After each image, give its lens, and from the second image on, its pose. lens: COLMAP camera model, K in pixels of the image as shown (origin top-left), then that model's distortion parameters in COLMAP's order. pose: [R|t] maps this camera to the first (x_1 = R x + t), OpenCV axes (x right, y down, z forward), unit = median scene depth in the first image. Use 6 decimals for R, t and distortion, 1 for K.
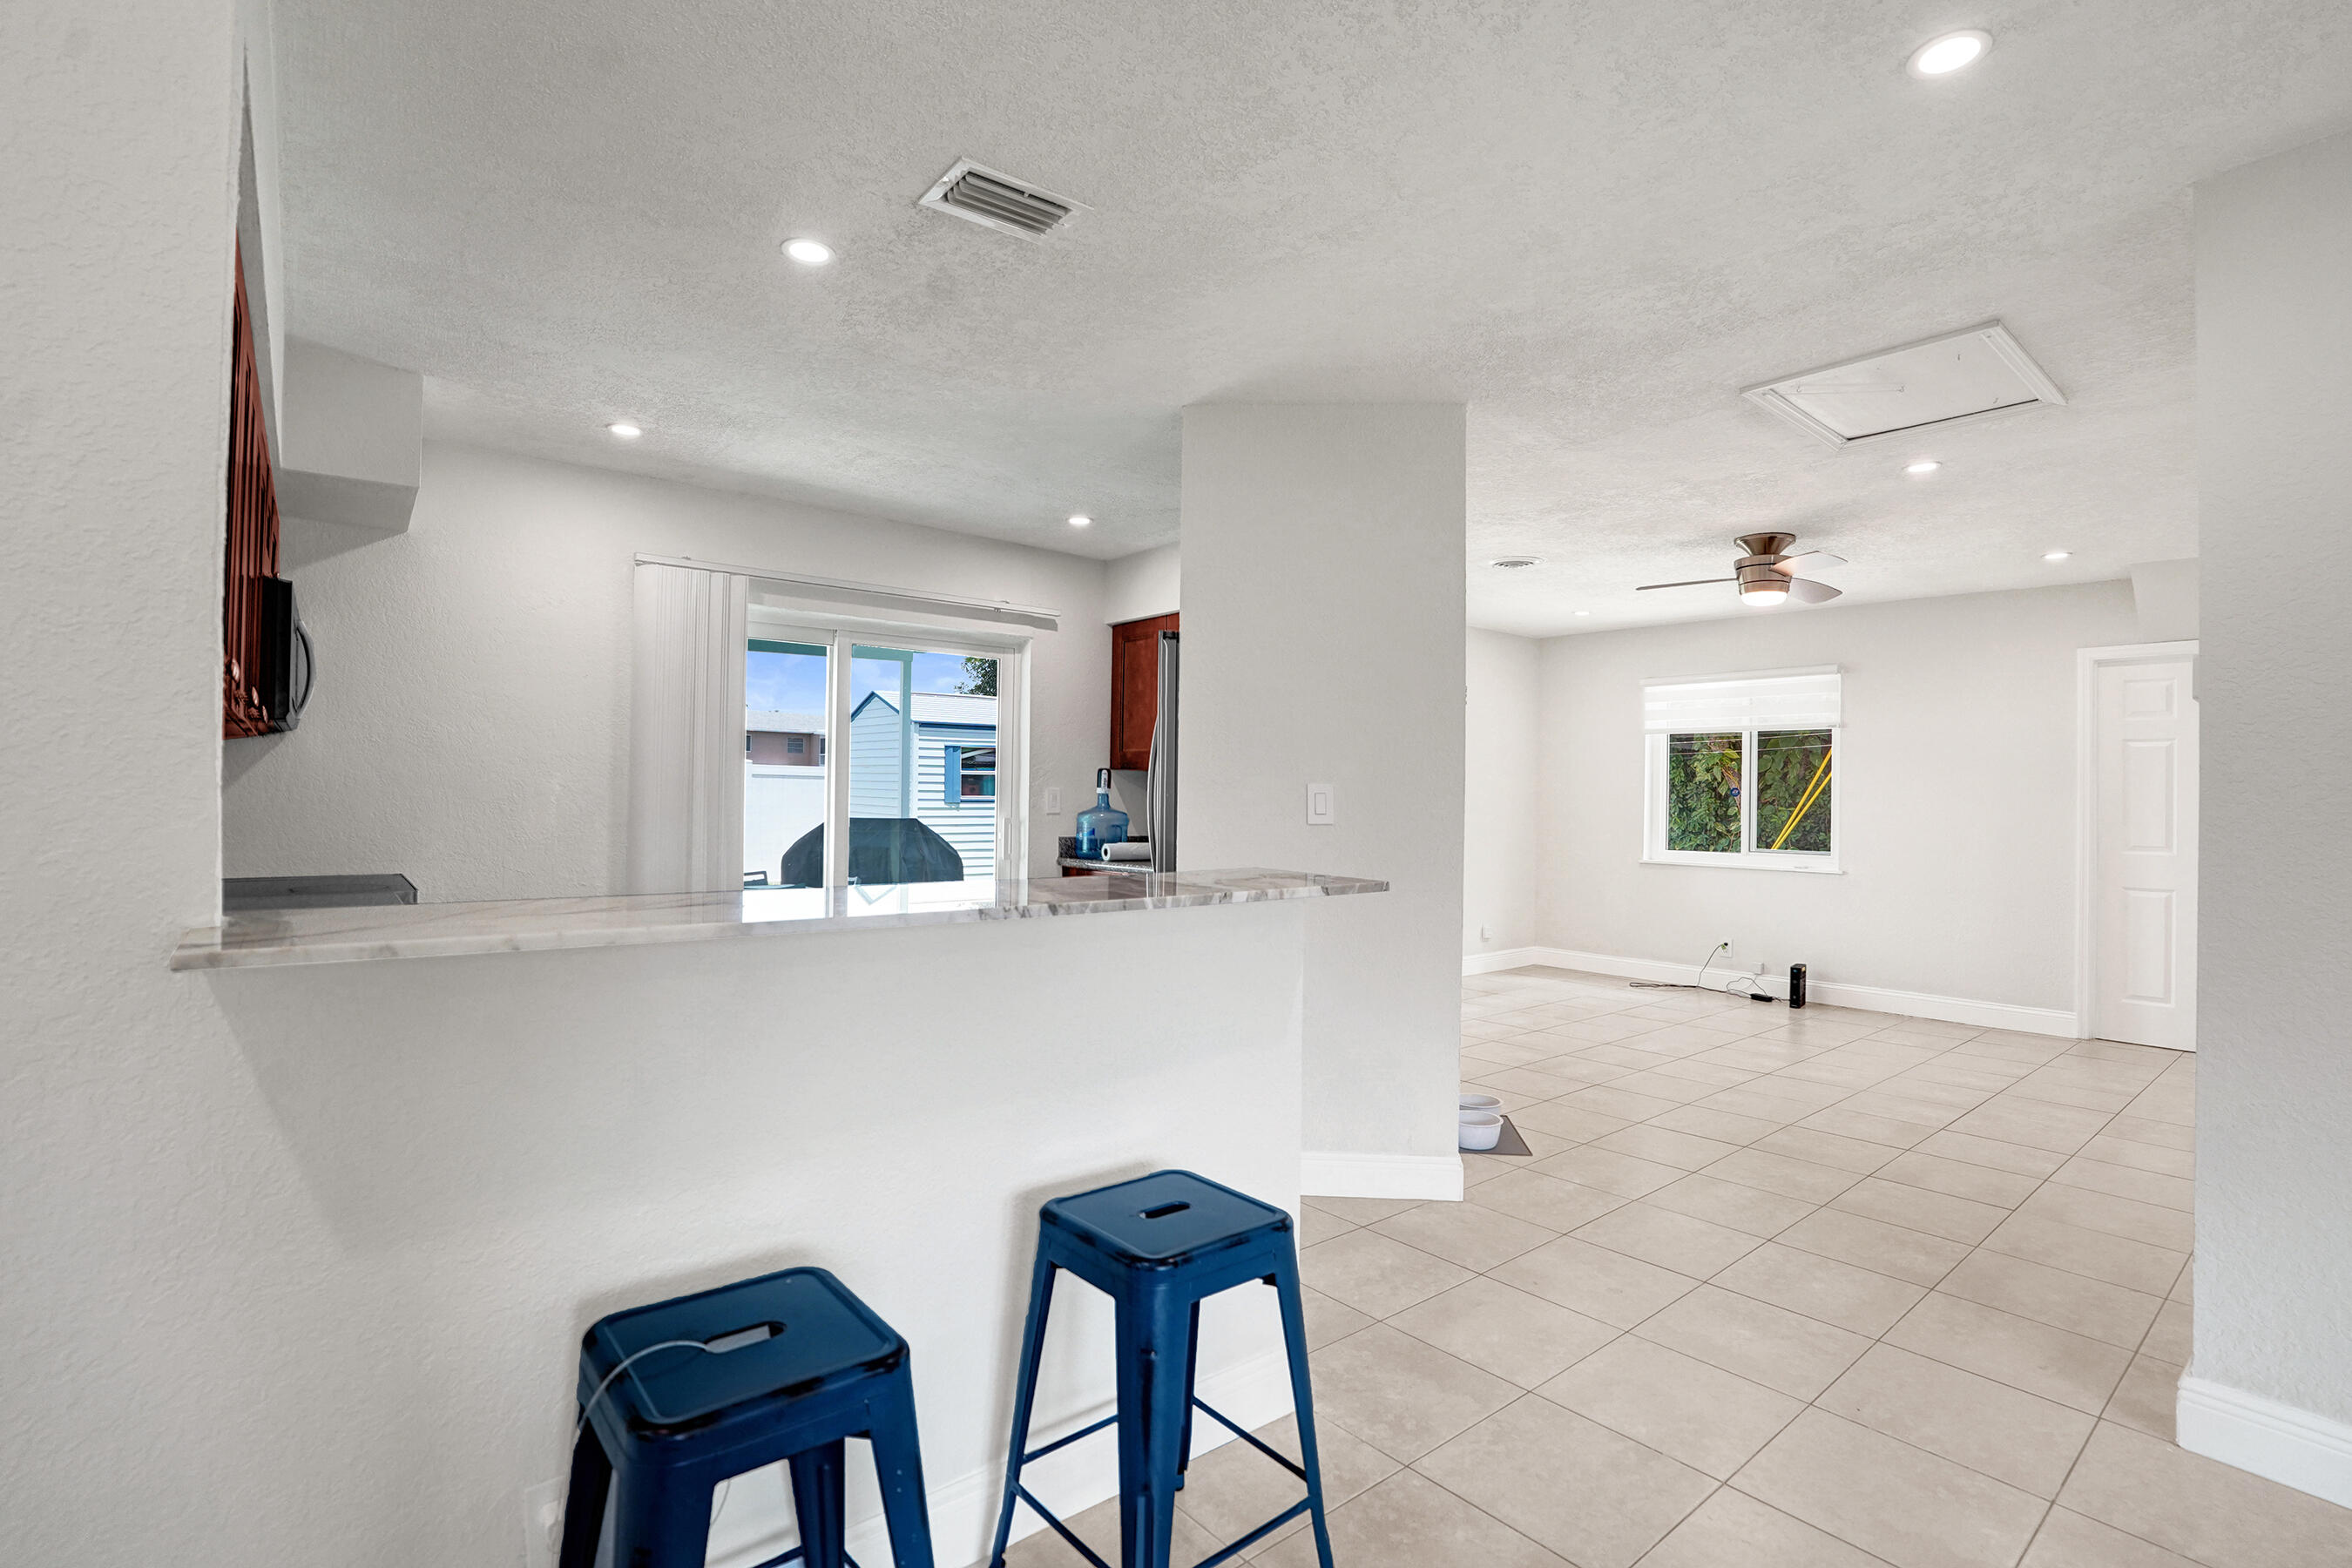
lens RADIAL K [[1101.0, 0, 1170.9], [0, 1101.0, 779.1], [0, 0, 1]] dist [-0.046184, 0.012941]
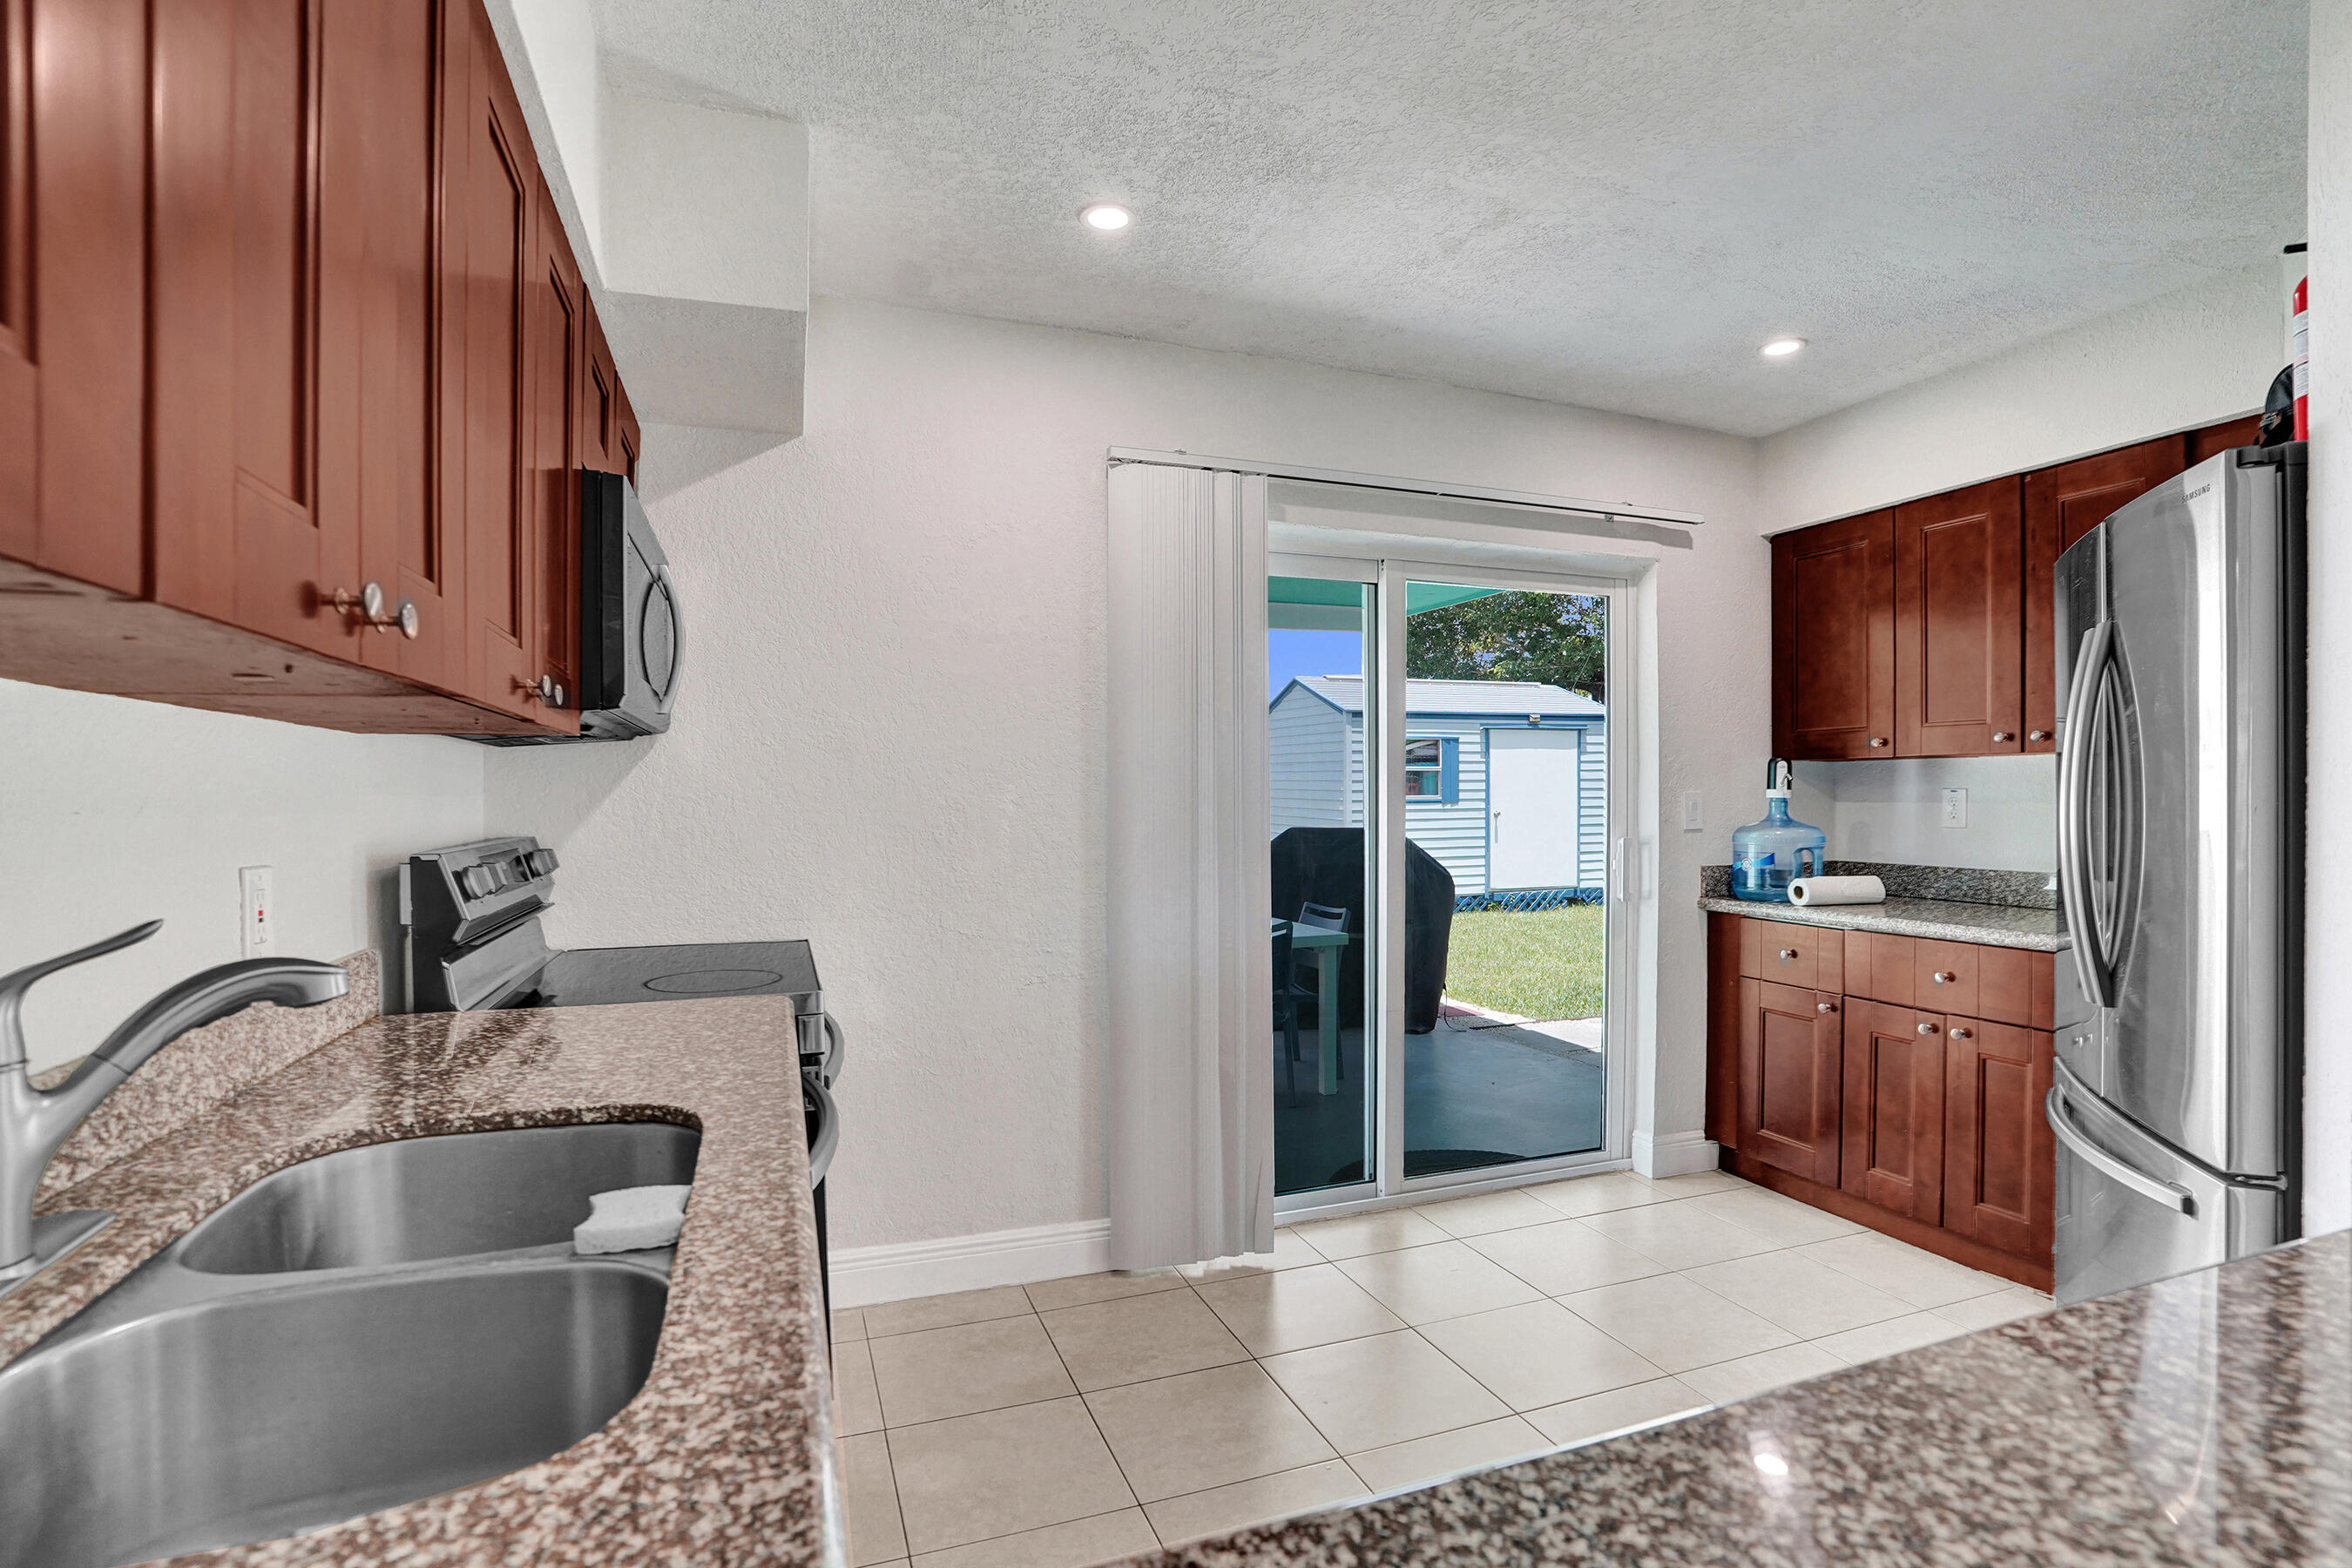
lens RADIAL K [[1101.0, 0, 1185.2], [0, 1101.0, 792.2], [0, 0, 1]] dist [-0.046184, 0.012941]
pose [[0.949743, -0.017786, -0.312524, -0.192311], [0.022998, 0.999651, 0.012998, -0.006271], [0.312184, -0.019532, 0.949821, 0.298472]]
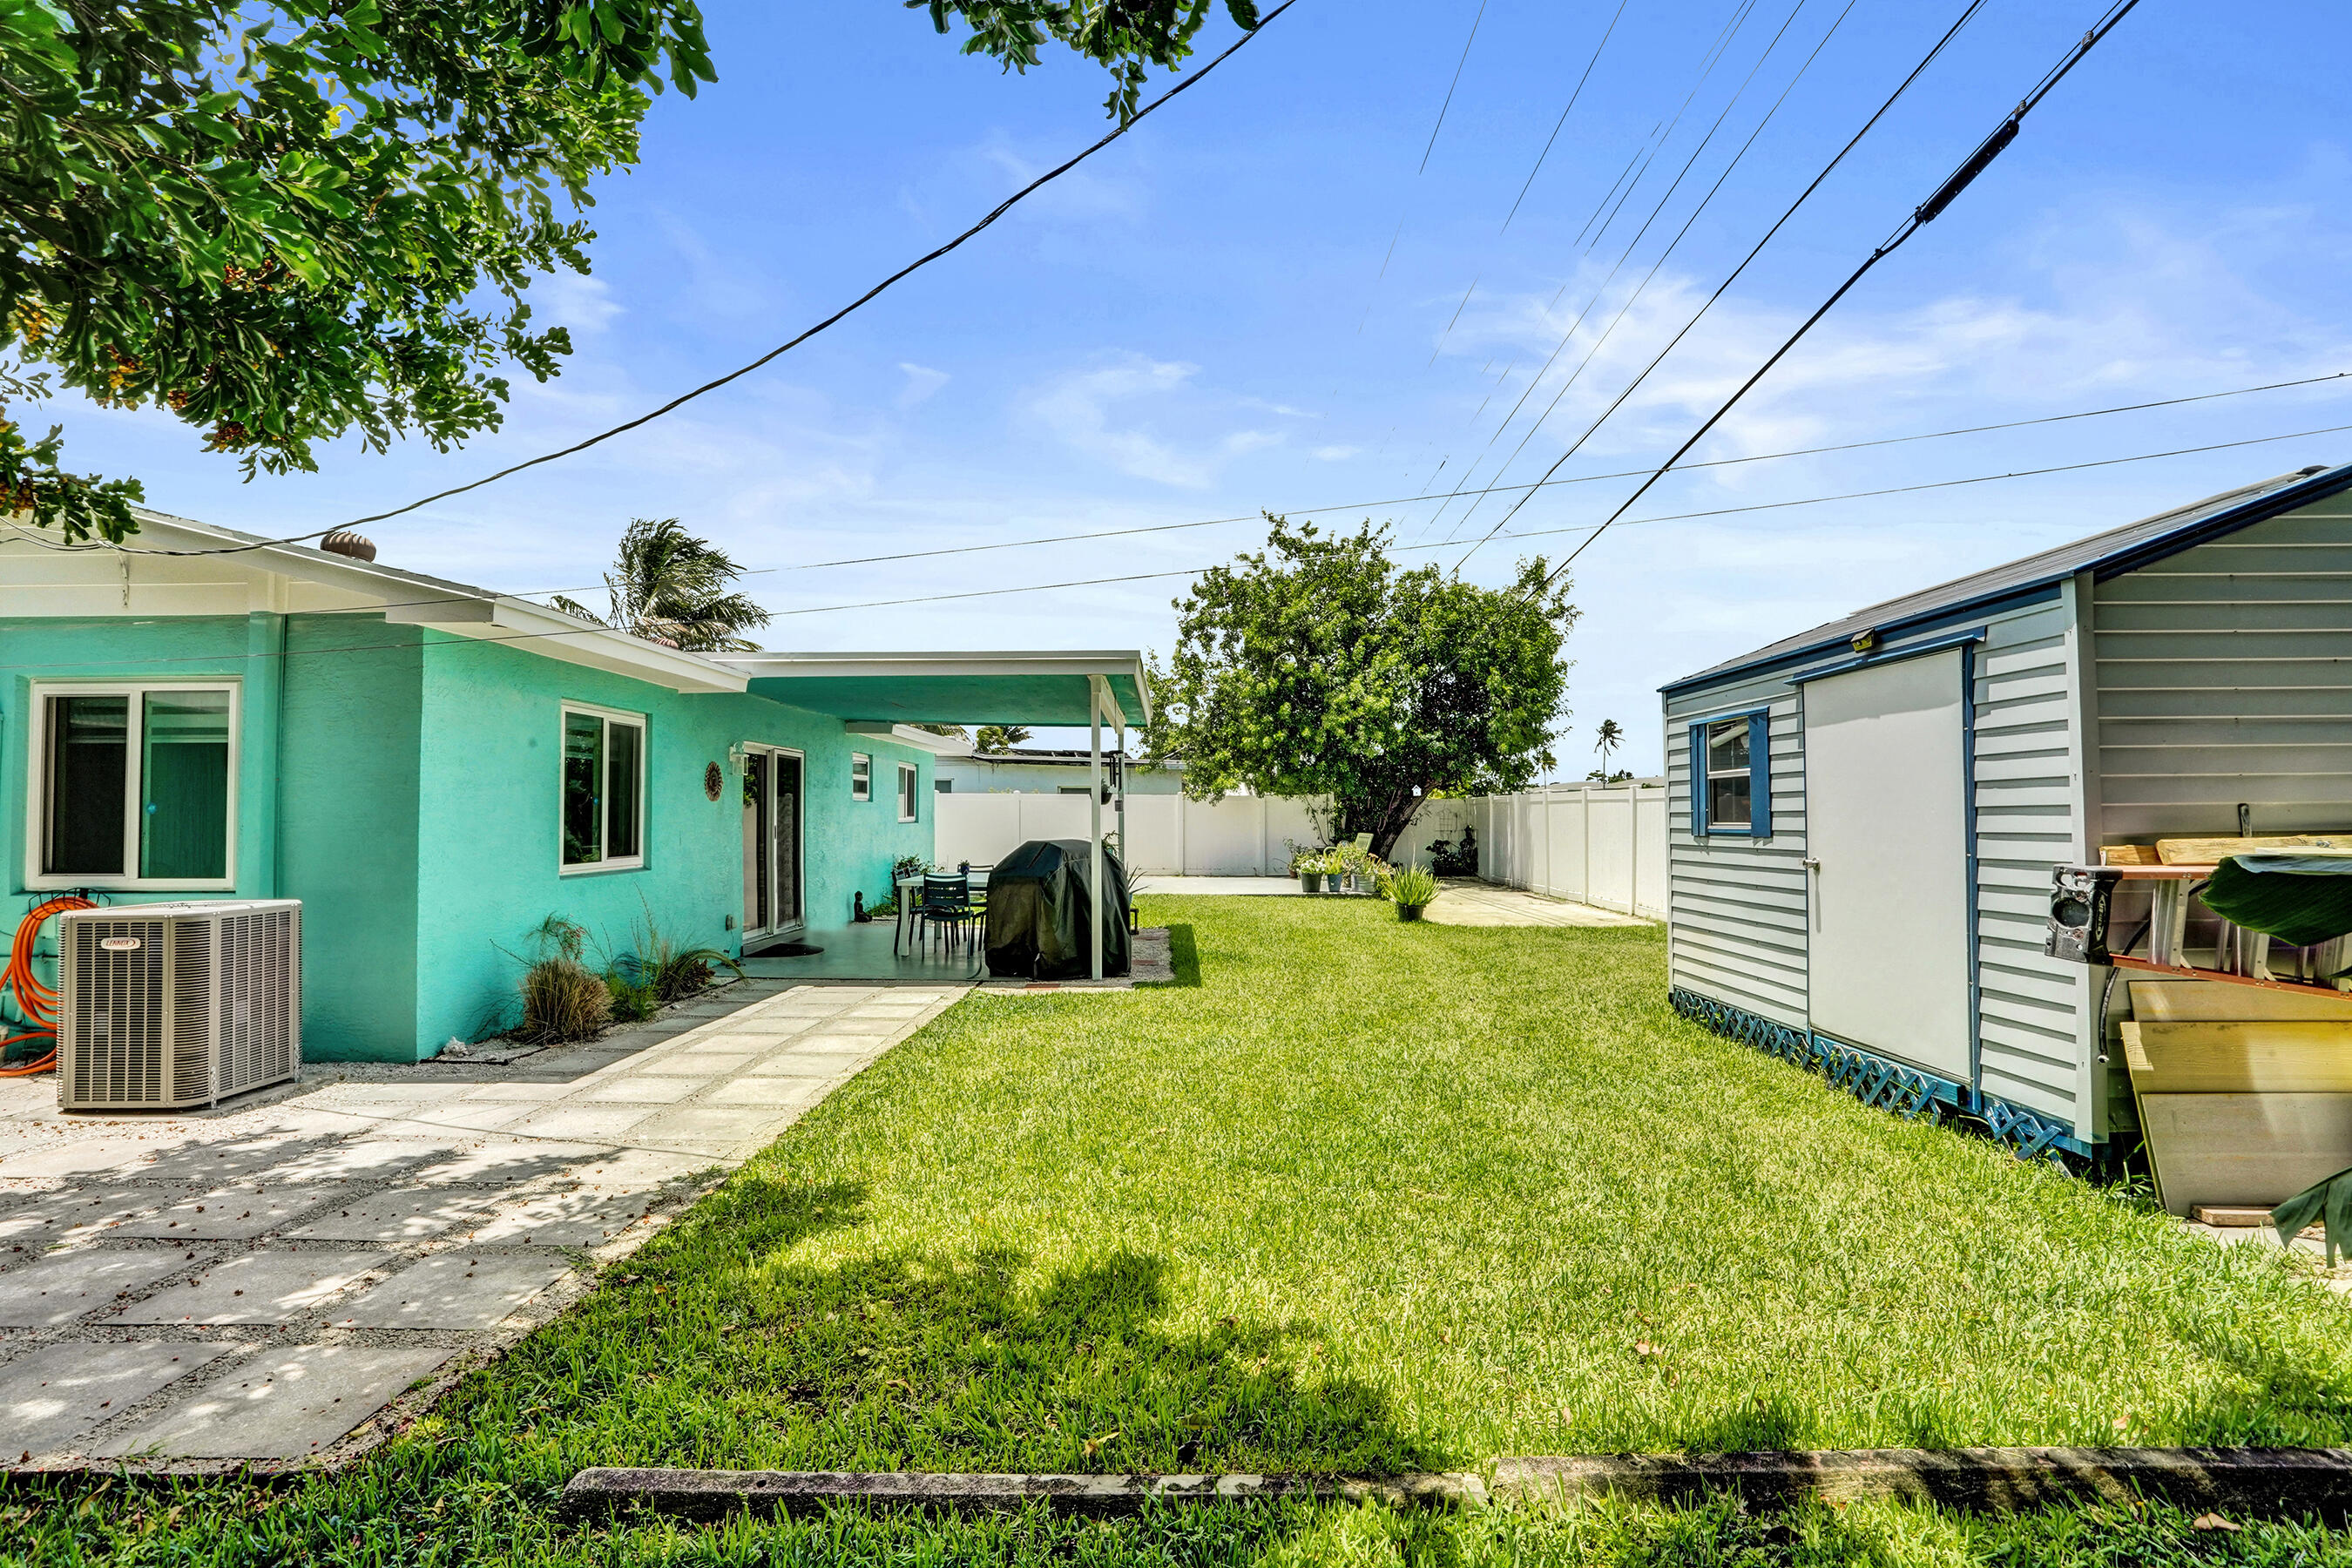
lens RADIAL K [[1101.0, 0, 1172.8], [0, 1101.0, 786.0], [0, 0, 1]] dist [-0.046184, 0.012941]
pose [[-0.657248, -0.034668, -0.752877, 0.809255], [0.000334, 0.998928, -0.046290, 0.050729], [0.753675, -0.030676, -0.656532, 2.661980]]
